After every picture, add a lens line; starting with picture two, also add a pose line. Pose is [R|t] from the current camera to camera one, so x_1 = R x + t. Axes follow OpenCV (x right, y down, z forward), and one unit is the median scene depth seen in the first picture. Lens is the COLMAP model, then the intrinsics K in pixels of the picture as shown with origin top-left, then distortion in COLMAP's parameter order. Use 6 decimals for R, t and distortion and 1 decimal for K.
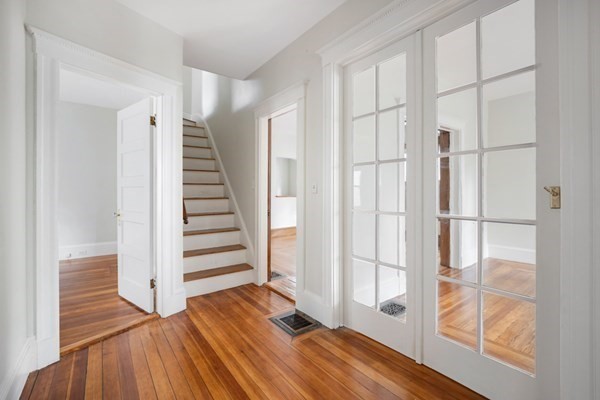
lens RADIAL K [[267.2, 0, 300.3], [0, 267.2, 197.0], [0, 0, 1]] dist [-0.004202, -0.001002]
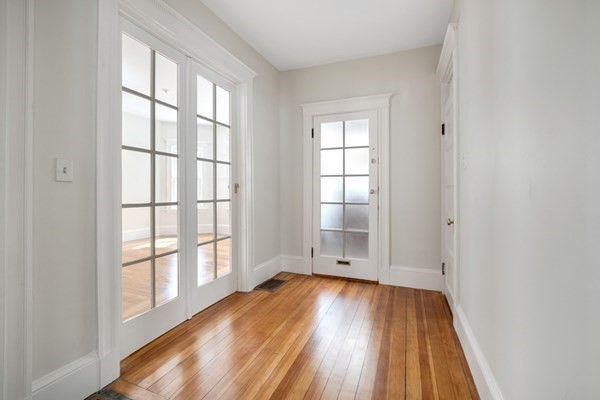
lens RADIAL K [[267.2, 0, 299.8], [0, 267.2, 195.6], [0, 0, 1]] dist [-0.004202, -0.001002]
pose [[-0.524565, -0.011498, 0.851293, -0.913105], [0.004098, 0.999863, 0.016030, 0.022070], [-0.851361, 0.011897, -0.524446, 1.228856]]
